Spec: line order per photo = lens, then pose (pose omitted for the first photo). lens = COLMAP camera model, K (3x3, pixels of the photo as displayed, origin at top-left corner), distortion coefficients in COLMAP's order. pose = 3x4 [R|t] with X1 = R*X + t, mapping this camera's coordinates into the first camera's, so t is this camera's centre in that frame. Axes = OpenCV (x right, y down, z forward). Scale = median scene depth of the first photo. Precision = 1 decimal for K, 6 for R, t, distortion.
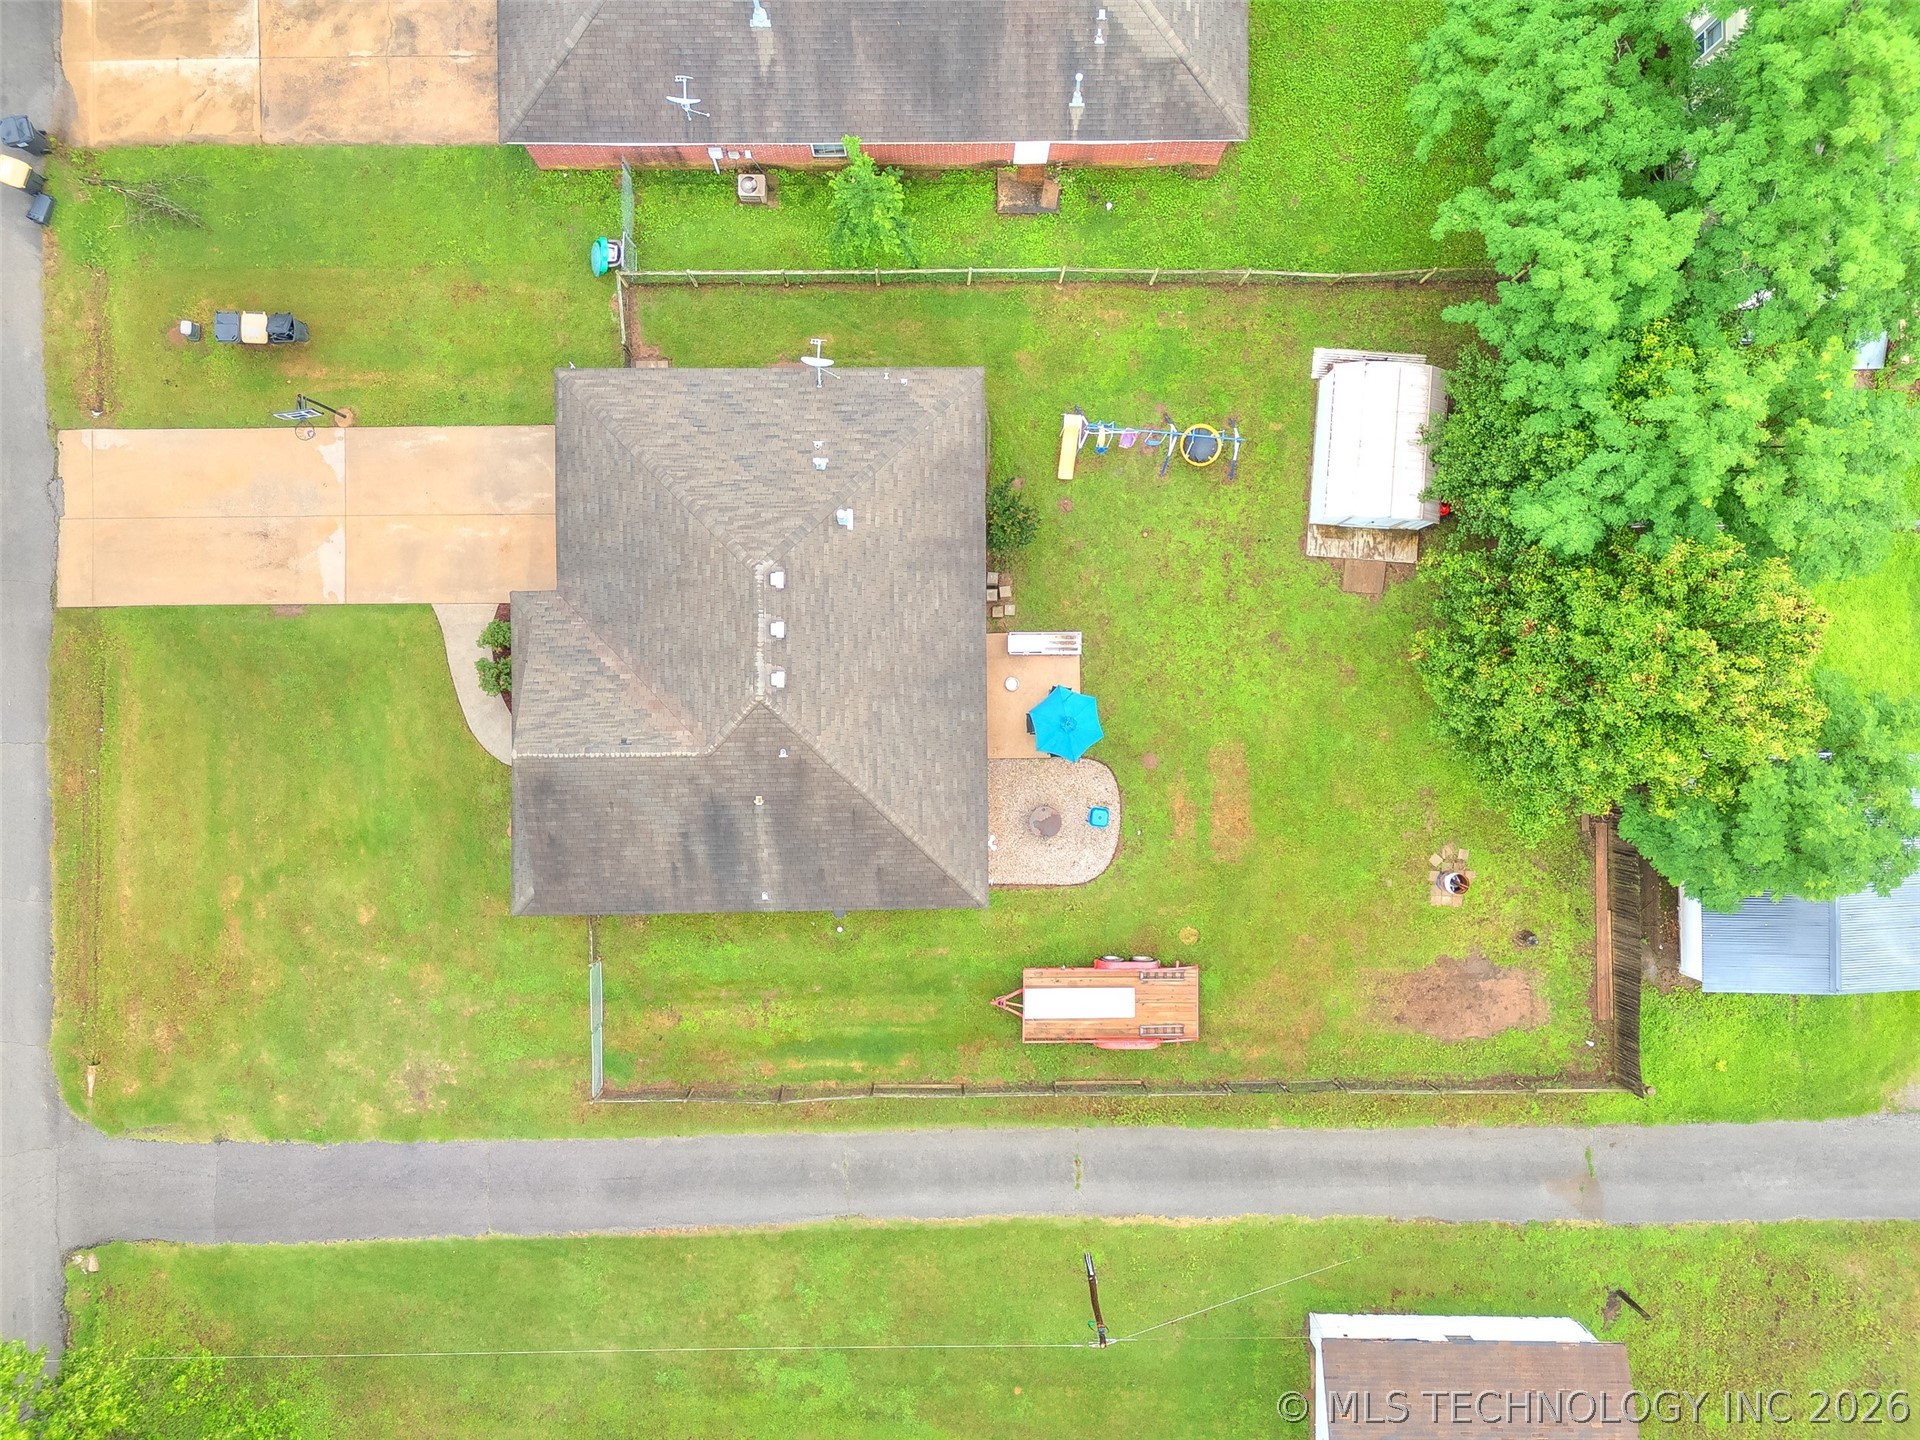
lens RADIAL K [[1442.5, 0, 960.0], [0, 1442.5, 720.0], [0, 0, 1]] dist [0.077608, -0.076038]
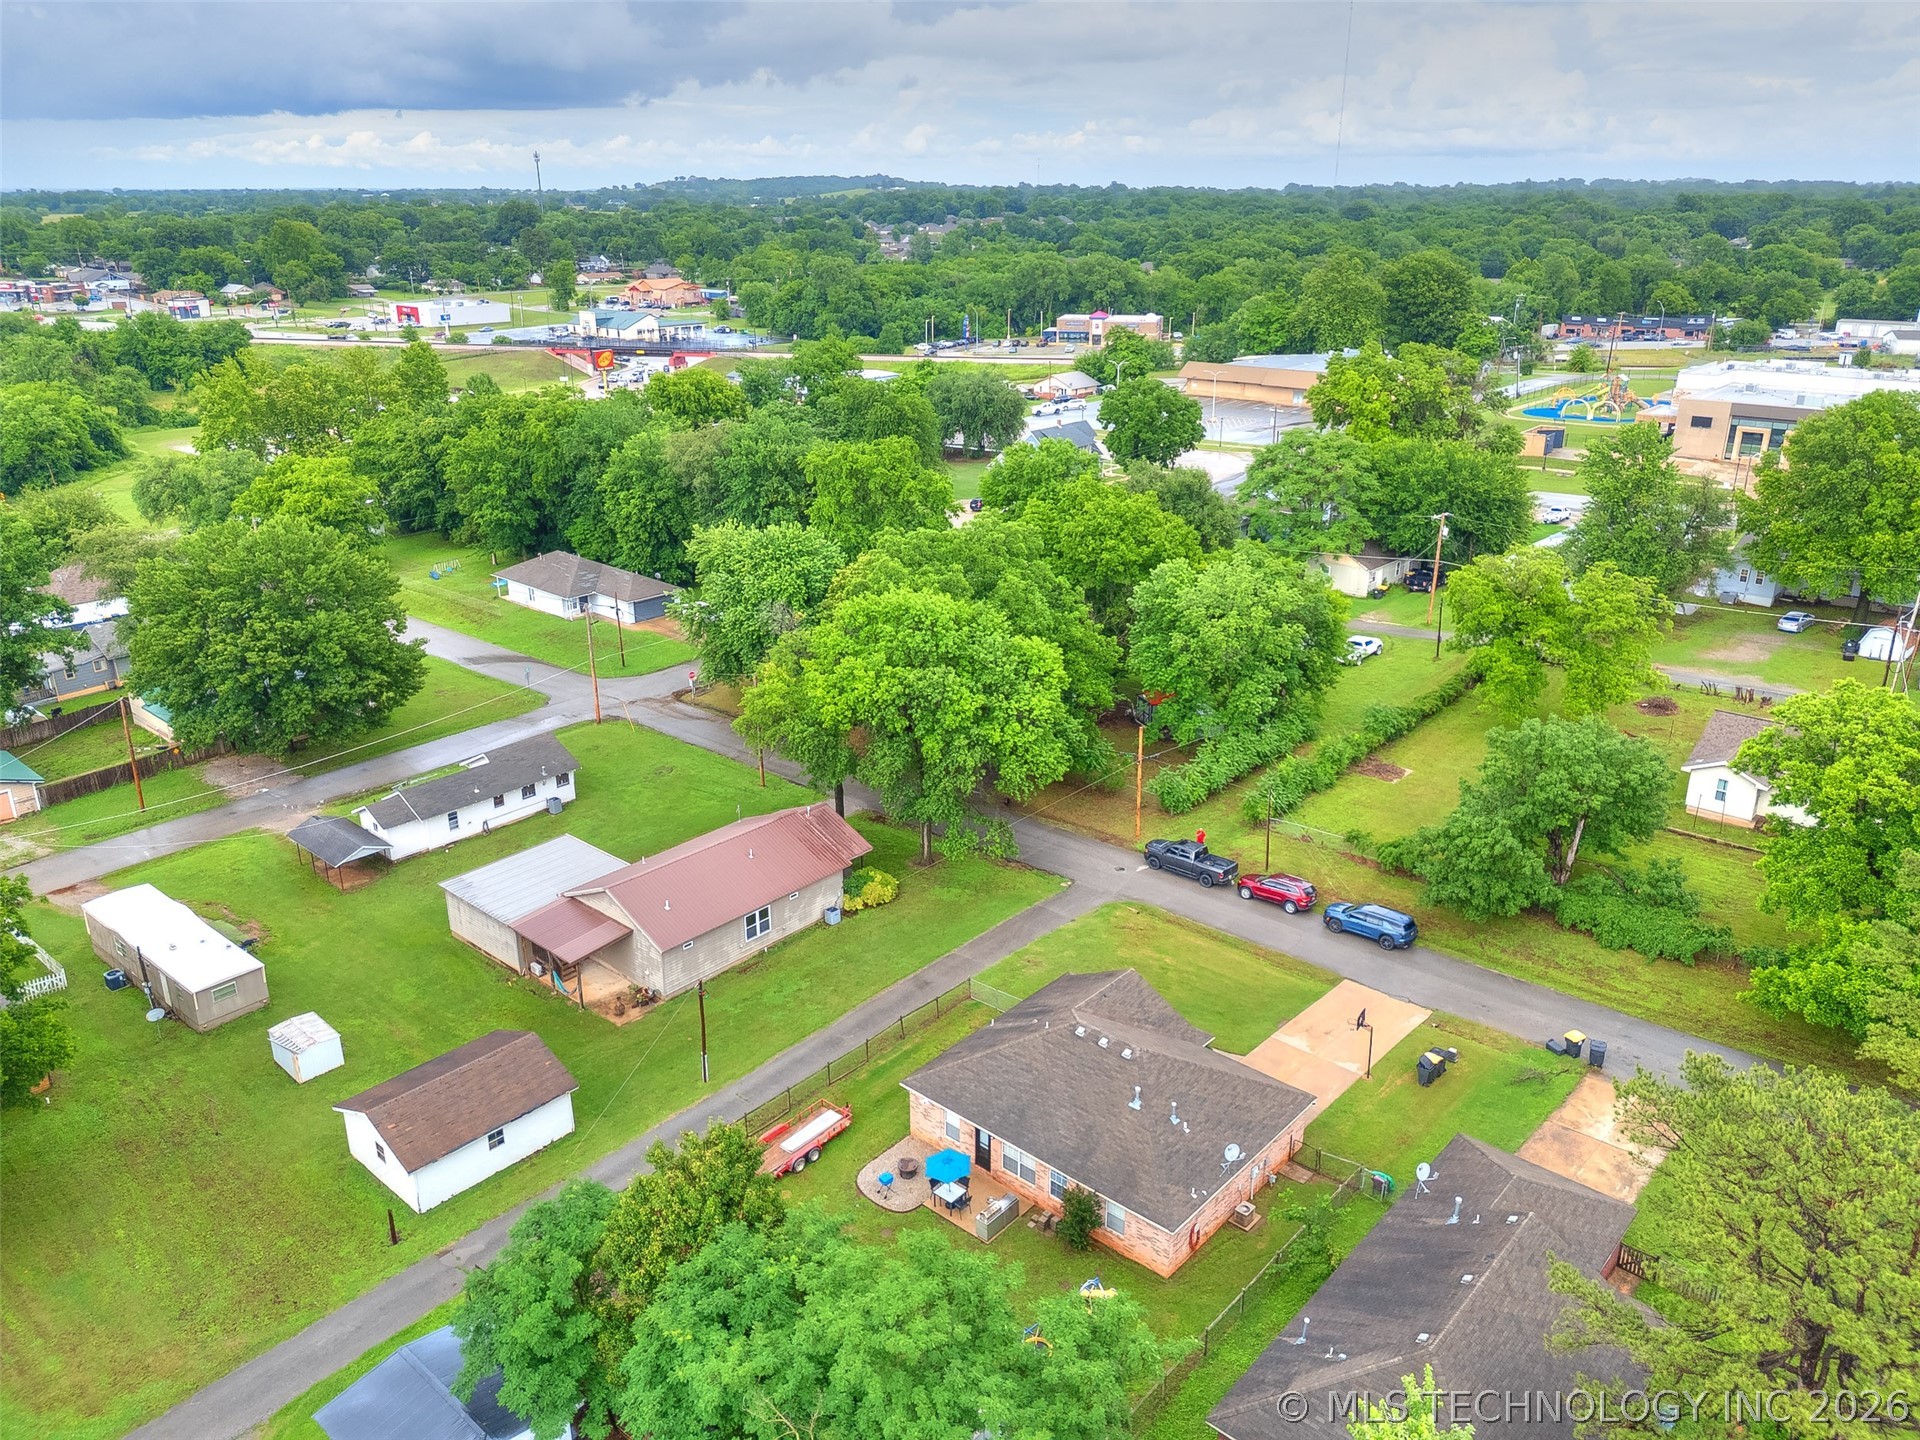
lens RADIAL K [[1442.5, 0, 960.0], [0, 1442.5, 720.0], [0, 0, 1]] dist [0.077608, -0.076038]
pose [[-0.664235, 0.268227, -0.697744, 0.956143], [-0.747519, -0.235057, 0.621259, -0.803826], [0.002629, 0.934239, 0.356638, 0.013680]]
